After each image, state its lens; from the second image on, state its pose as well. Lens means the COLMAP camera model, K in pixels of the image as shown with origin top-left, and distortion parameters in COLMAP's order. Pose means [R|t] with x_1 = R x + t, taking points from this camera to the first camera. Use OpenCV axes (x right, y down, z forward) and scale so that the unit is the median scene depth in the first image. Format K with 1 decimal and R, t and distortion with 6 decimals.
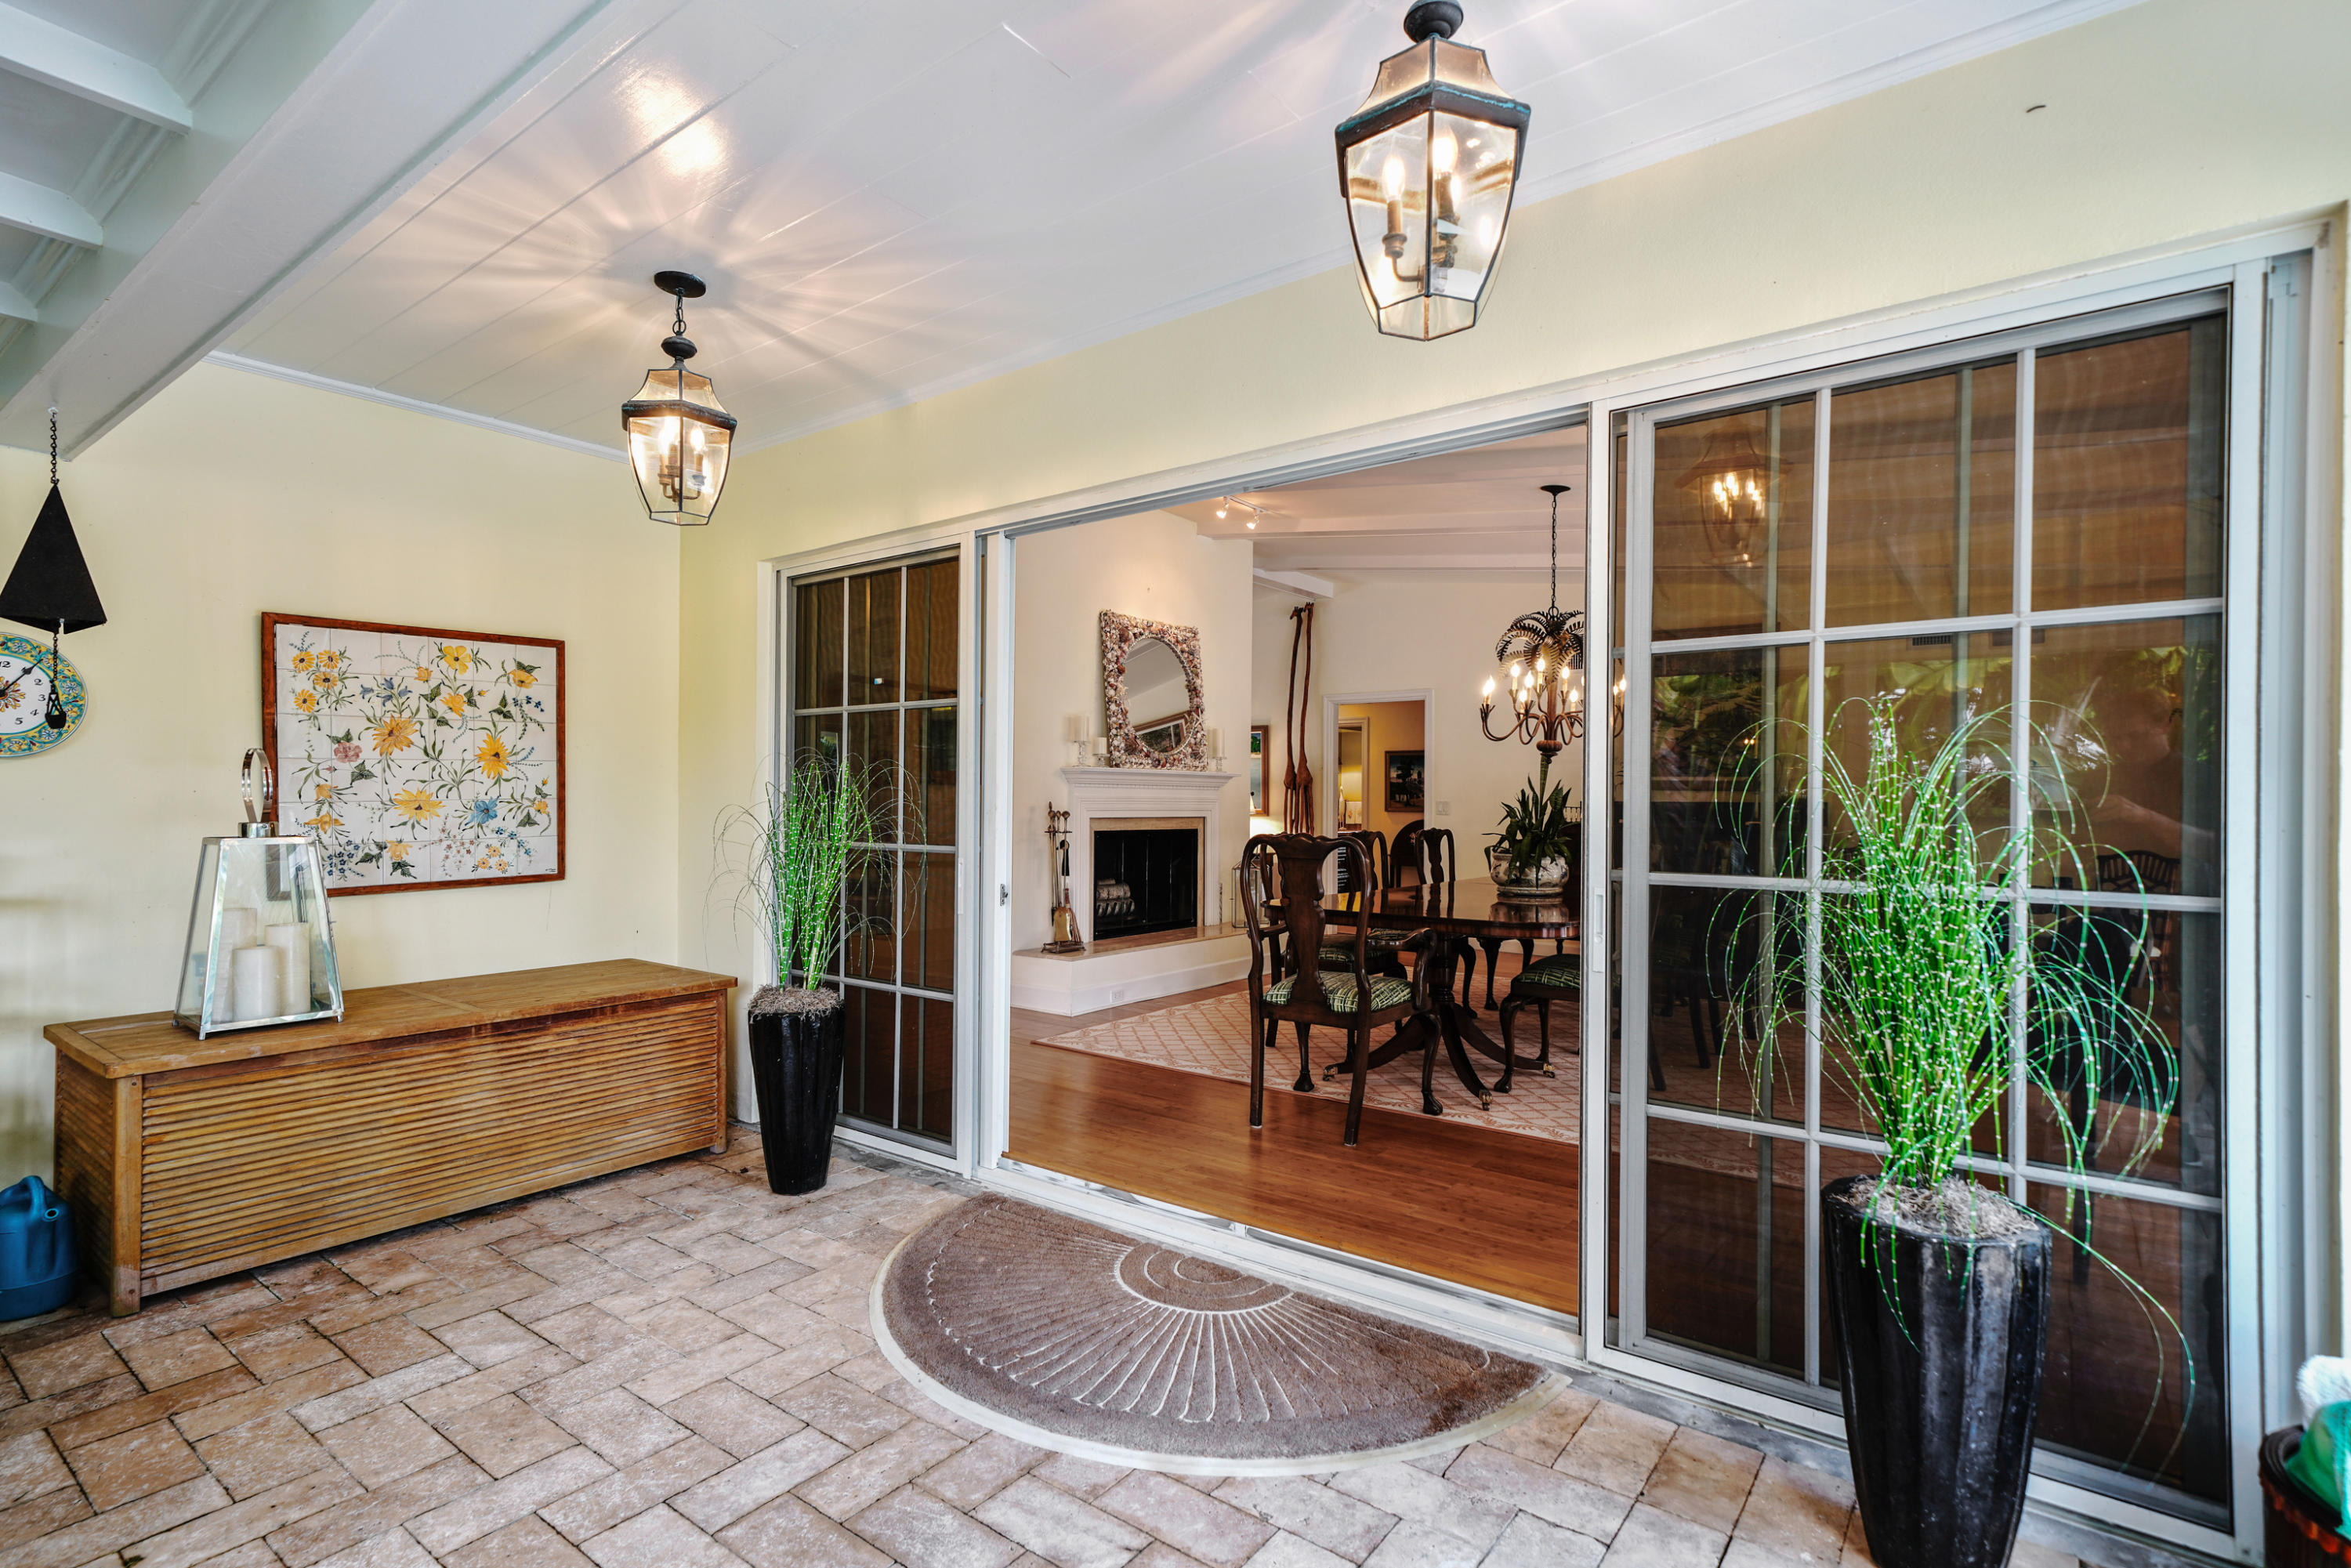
lens RADIAL K [[1136.7, 0, 1174.8], [0, 1136.7, 795.9], [0, 0, 1]] dist [0.005423, 0.001138]
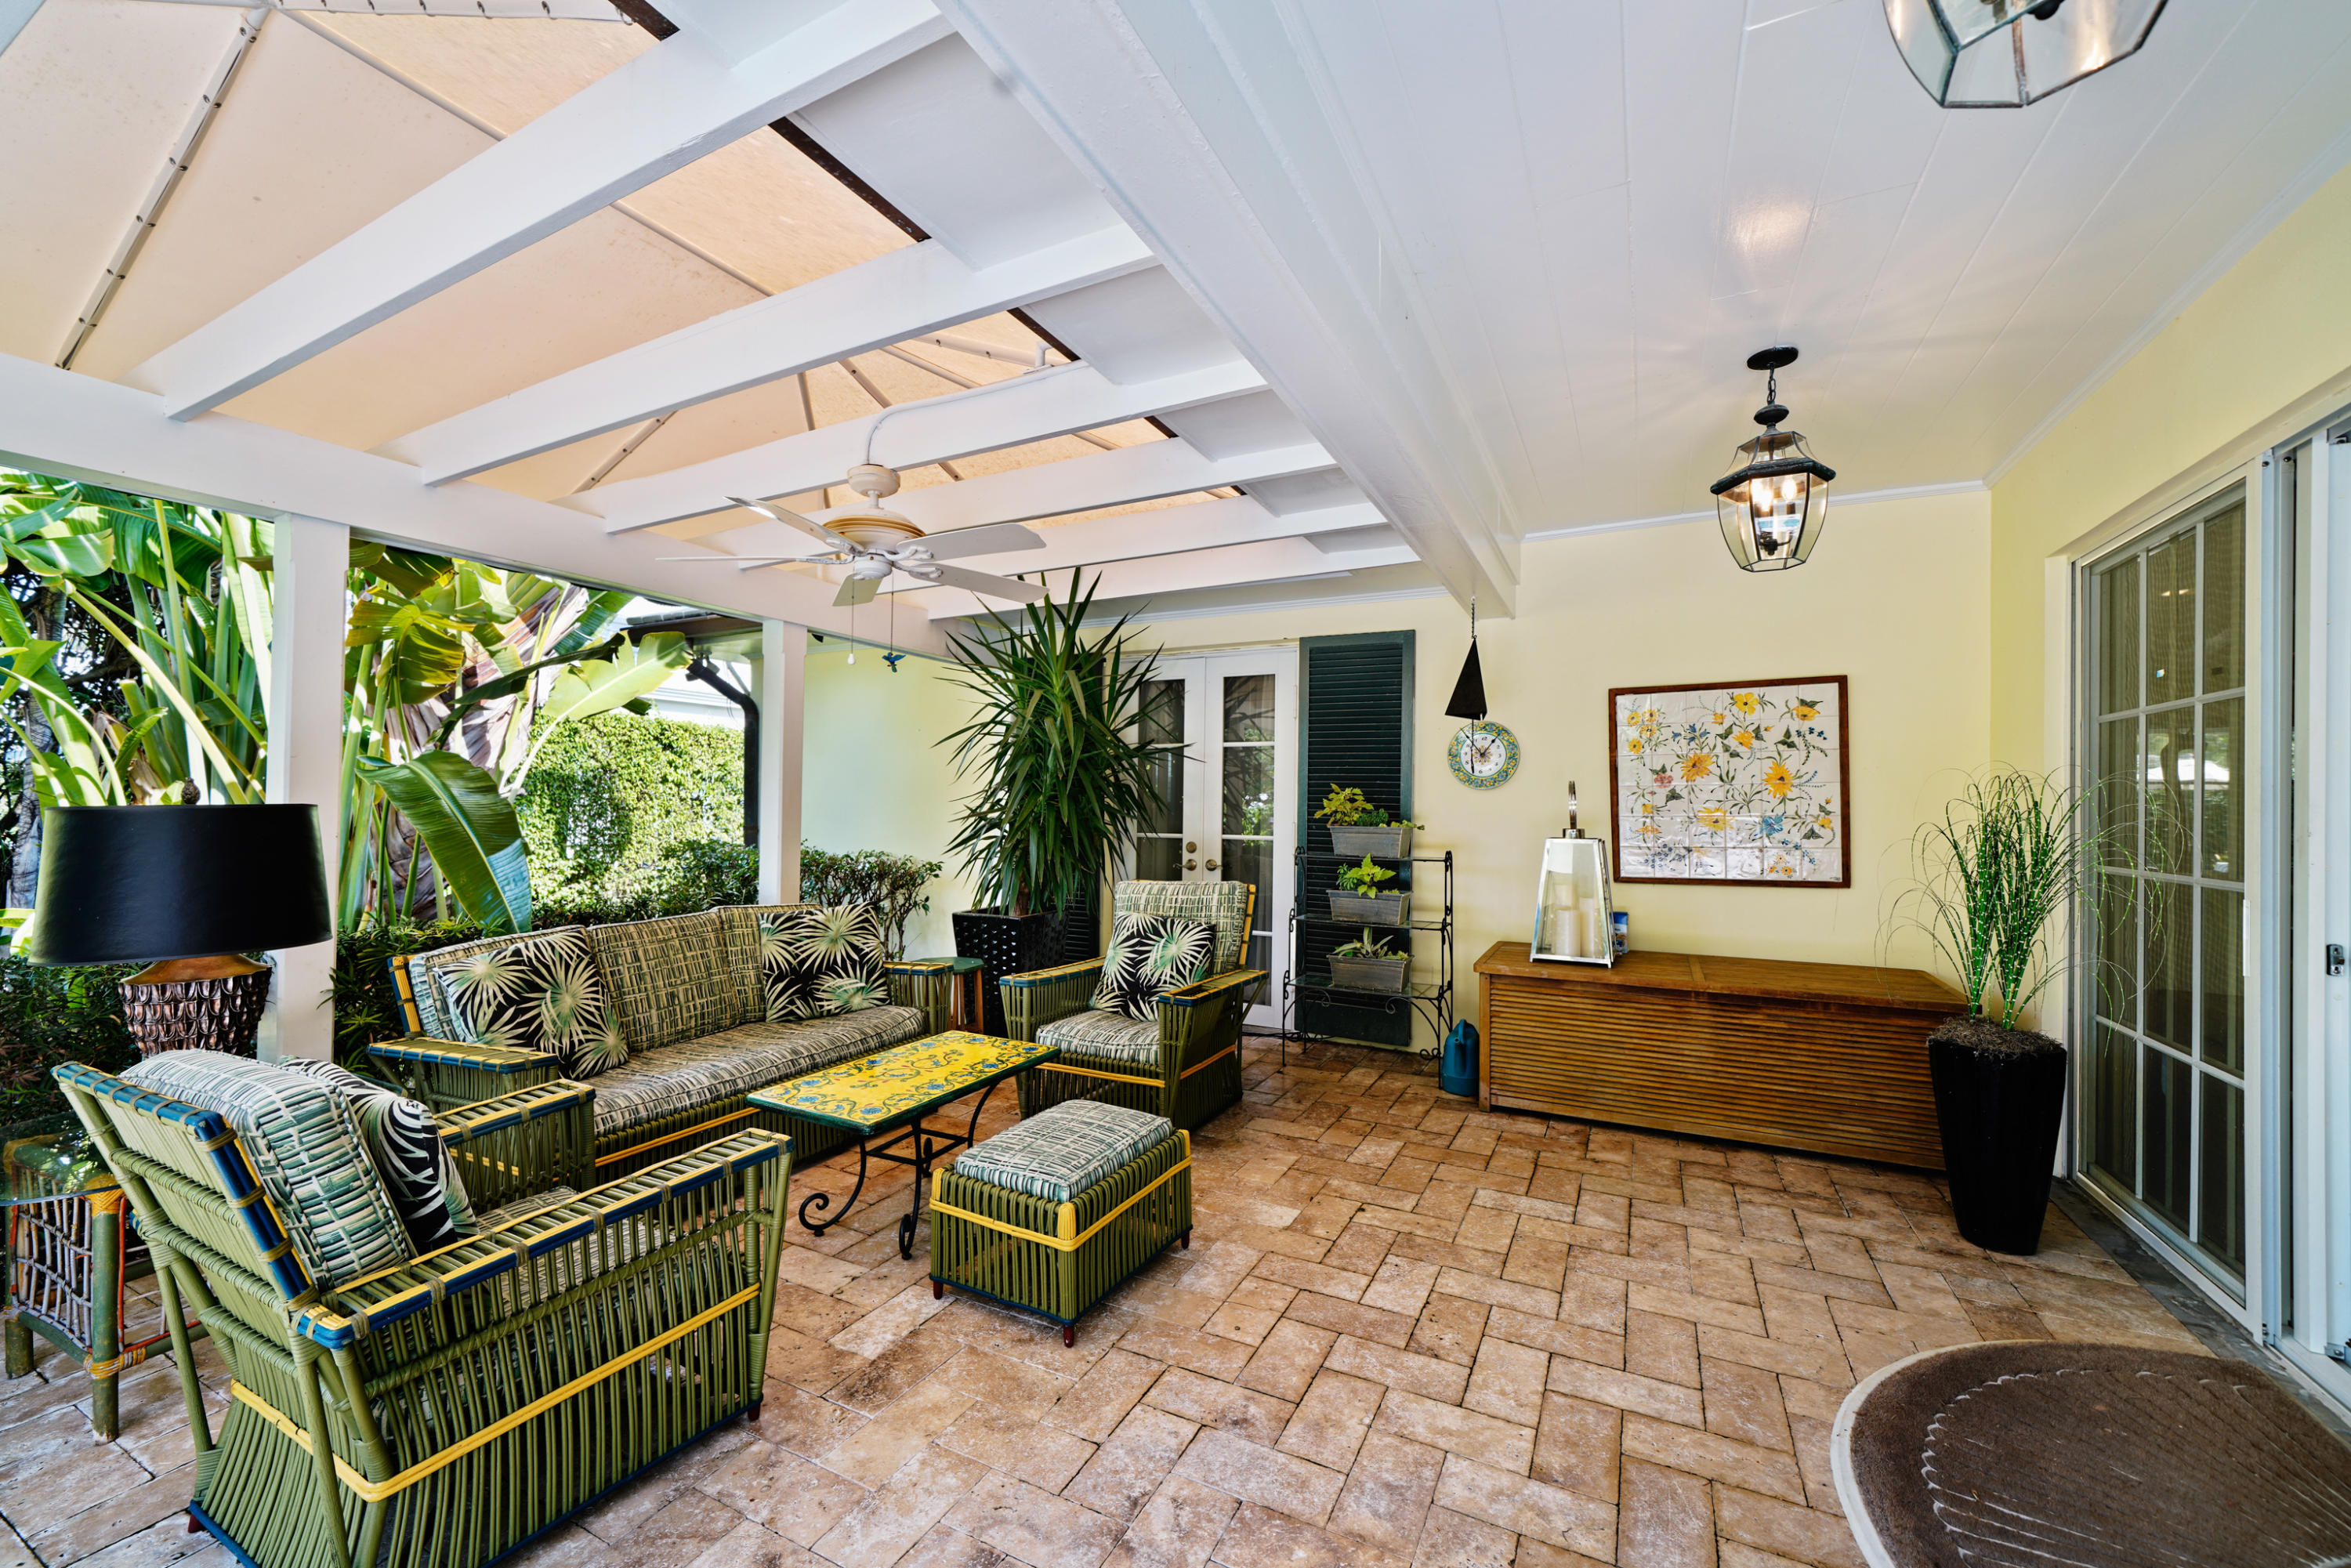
lens RADIAL K [[955.7, 0, 1174.4], [0, 955.7, 787.5], [0, 0, 1]] dist [0.000055, -0.000253]
pose [[0.163441, -0.020755, -0.986335, 0.331051], [-0.004880, 0.999749, -0.021845, -0.001594], [0.986541, 0.008384, 0.163298, 0.224887]]
